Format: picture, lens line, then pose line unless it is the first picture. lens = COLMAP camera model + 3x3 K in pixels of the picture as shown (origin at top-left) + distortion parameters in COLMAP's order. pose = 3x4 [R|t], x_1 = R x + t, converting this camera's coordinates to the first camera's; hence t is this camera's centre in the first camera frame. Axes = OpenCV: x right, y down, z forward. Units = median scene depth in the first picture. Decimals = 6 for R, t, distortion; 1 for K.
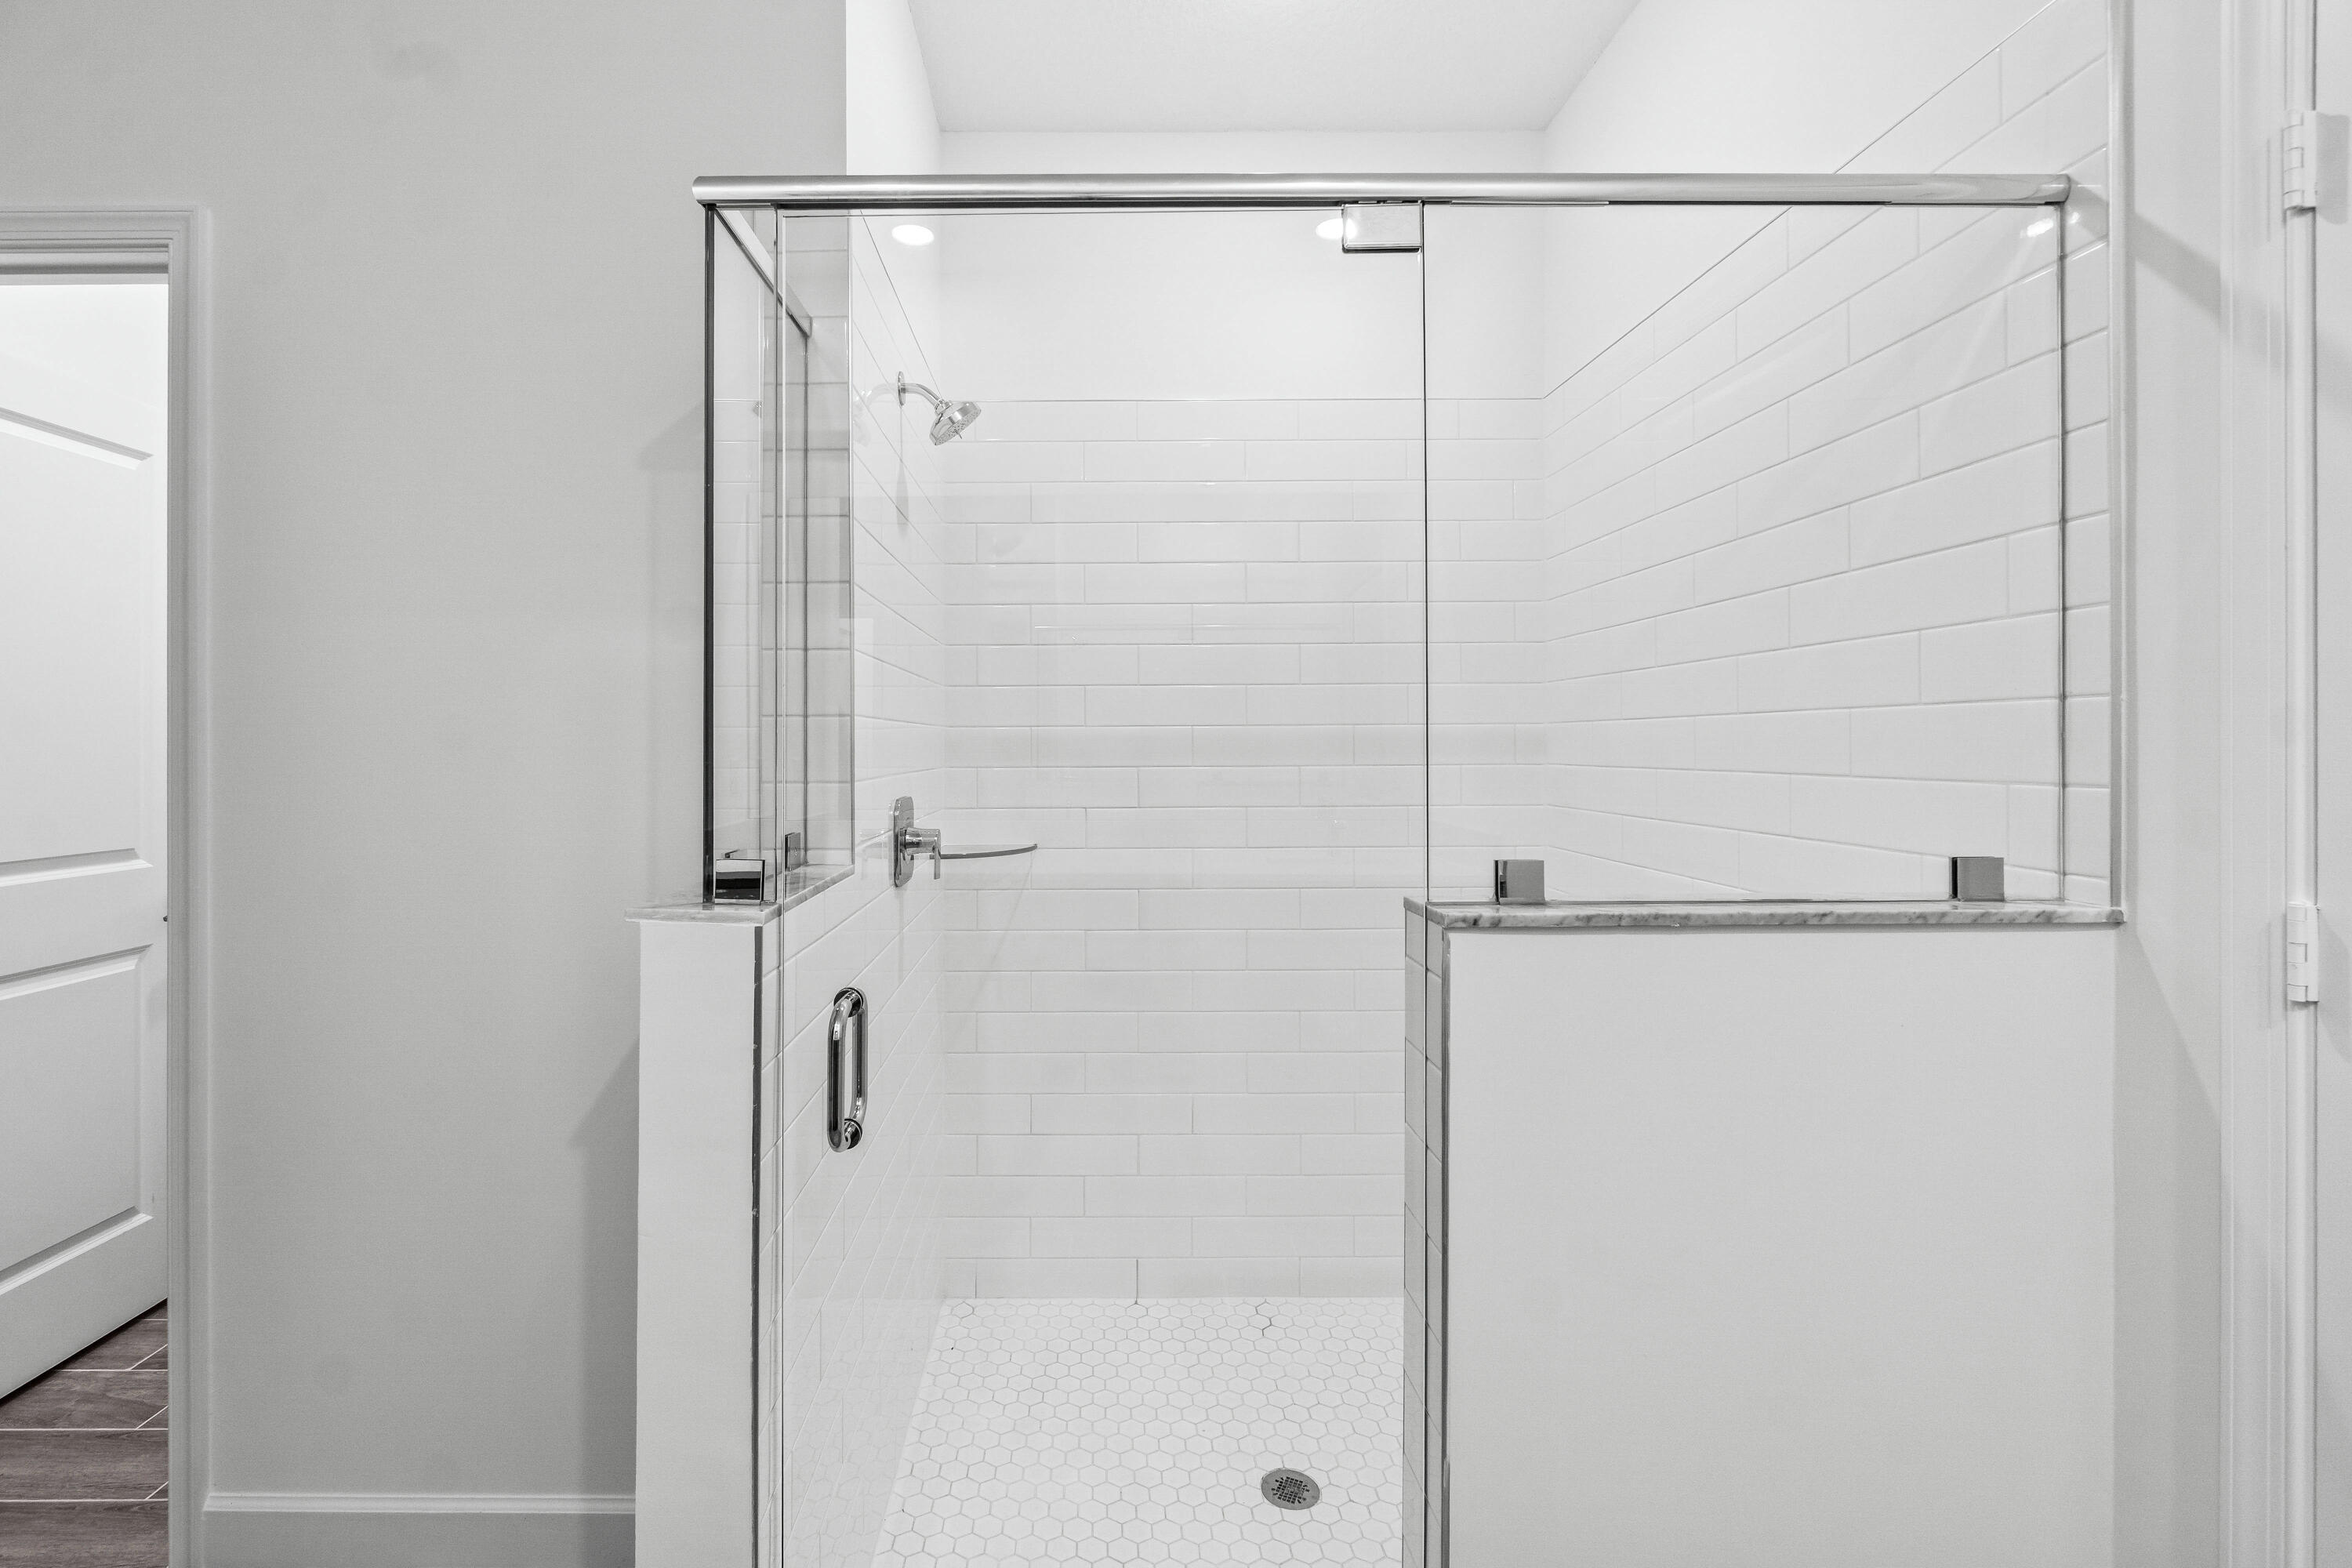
lens RADIAL K [[1017.5, 0, 1160.0], [0, 1017.5, 750.8], [0, 0, 1]] dist [0.000336, 0.000147]
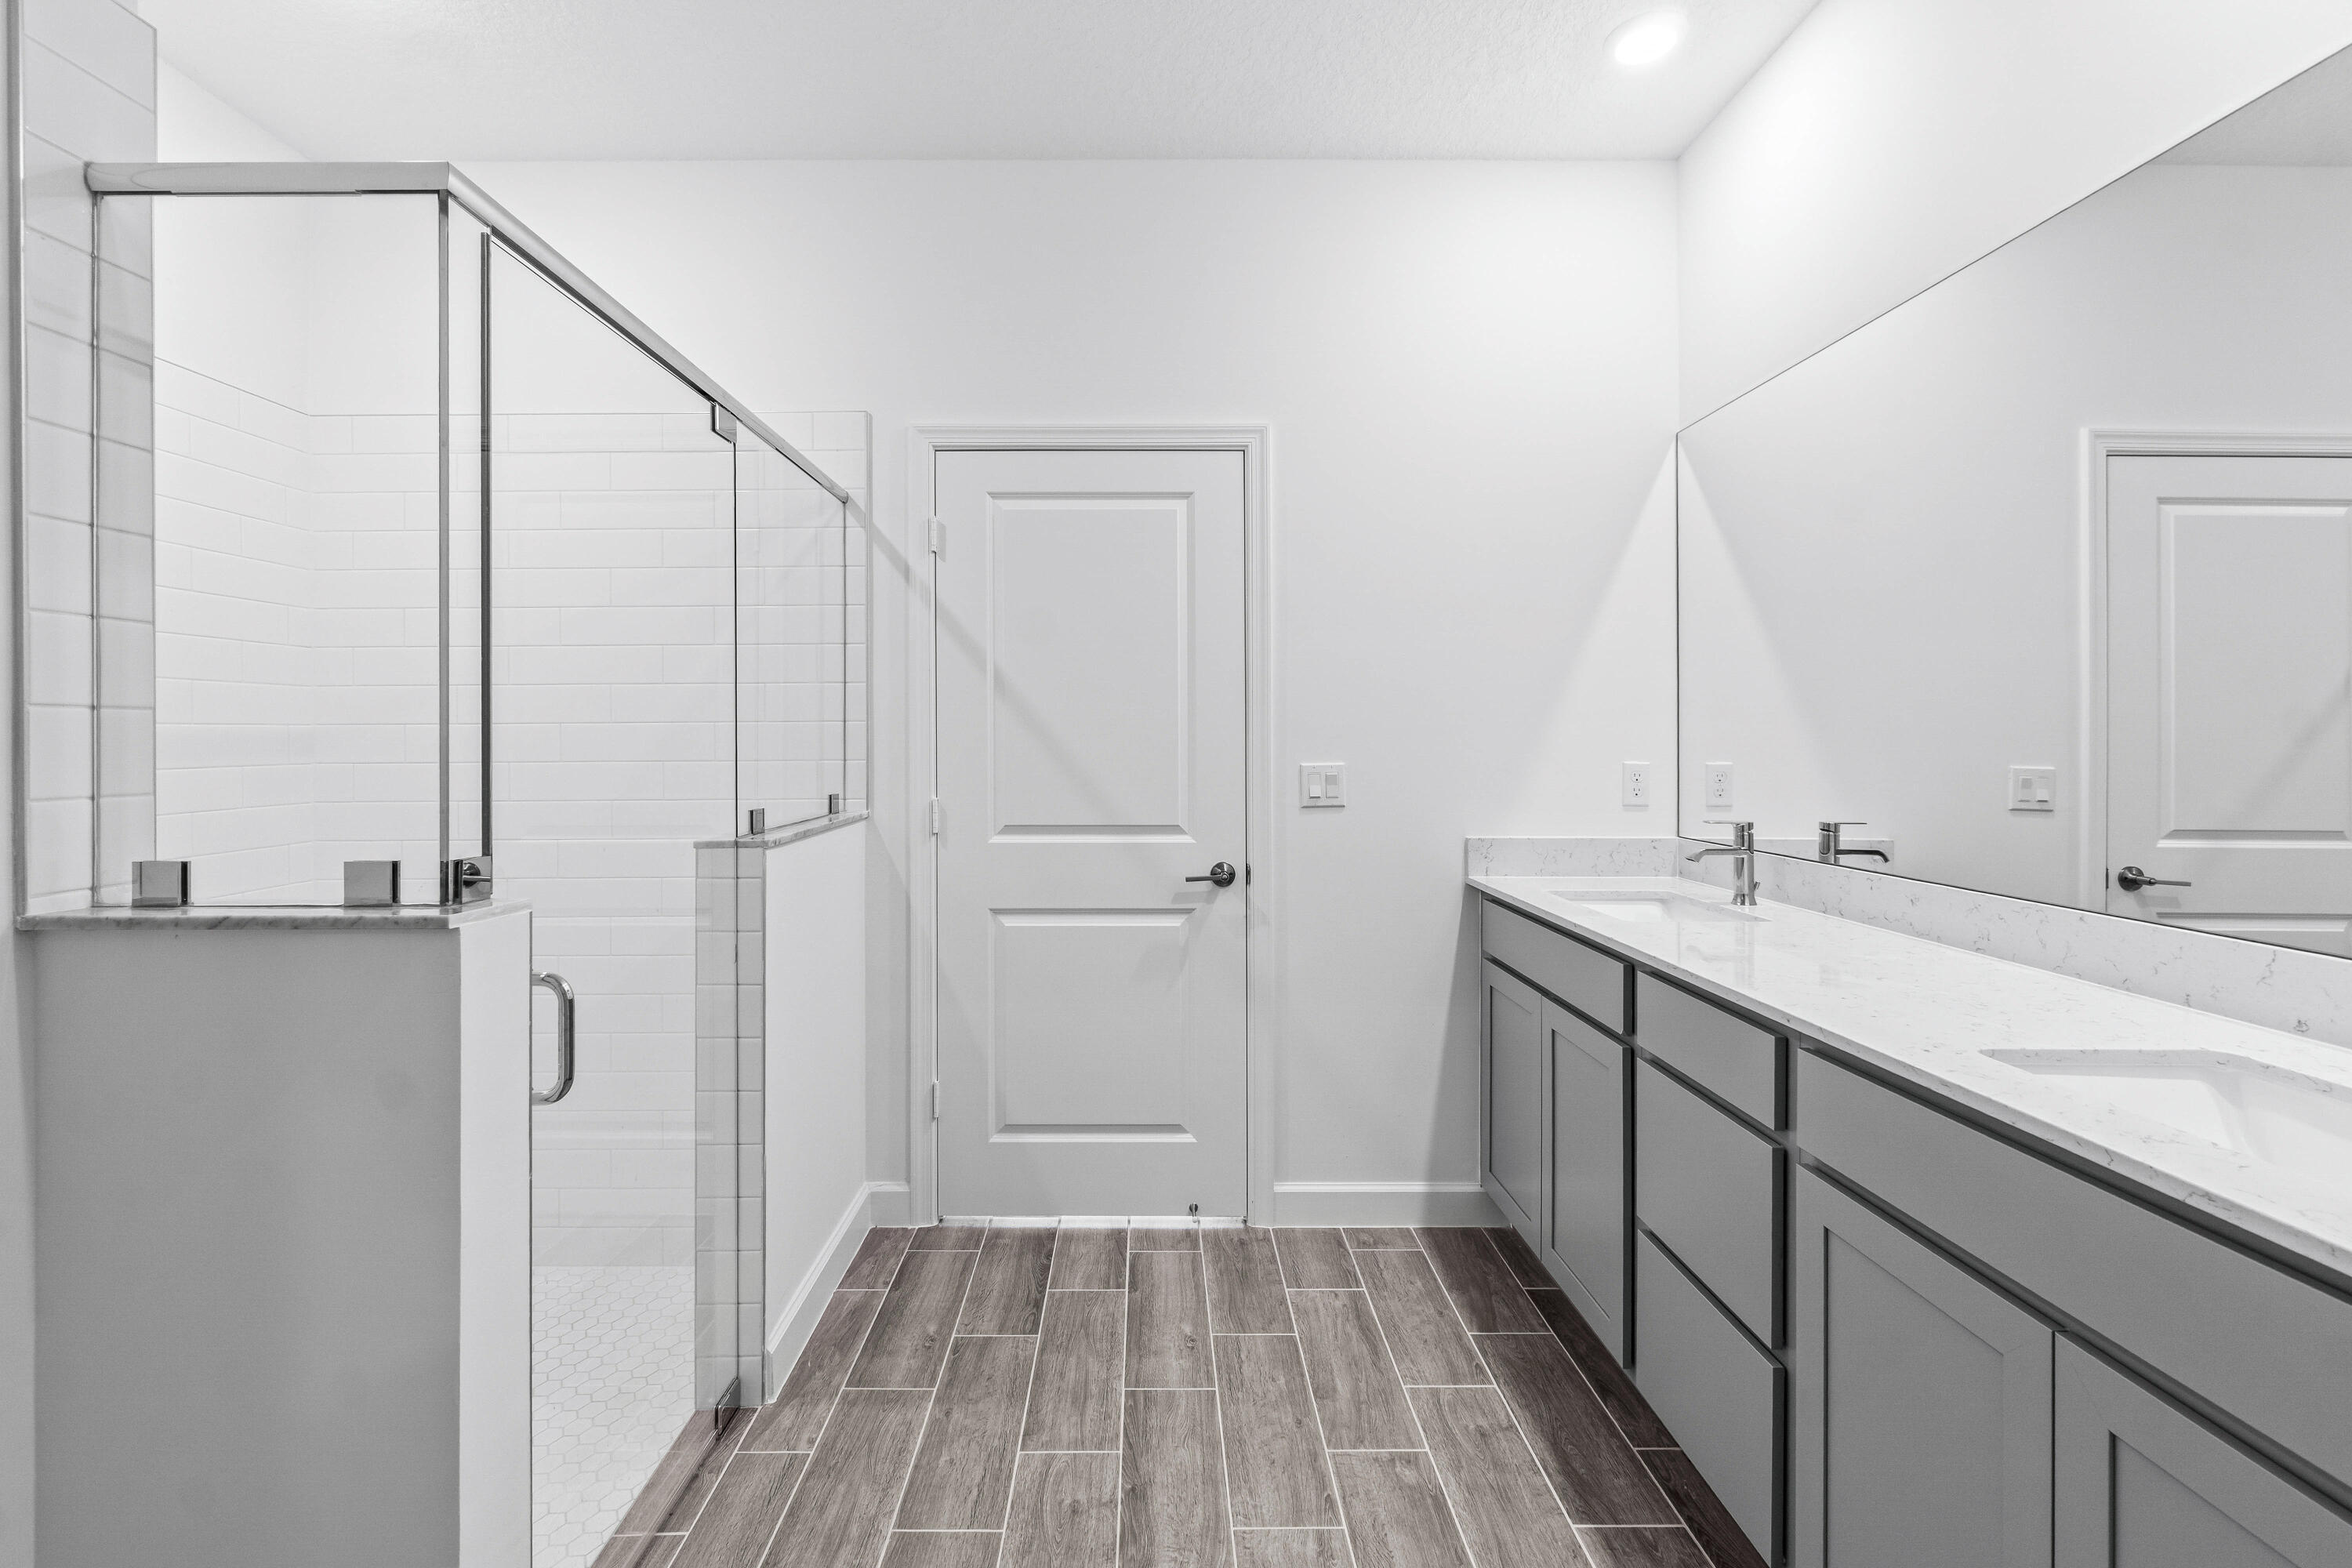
lens RADIAL K [[1017.5, 0, 1160.0], [0, 1017.5, 750.8], [0, 0, 1]] dist [0.000336, 0.000147]
pose [[0.039453, -0.002754, 0.999218, -1.359040], [0.006220, 0.999978, 0.002511, 0.010085], [-0.999202, 0.006116, 0.039469, 0.222672]]
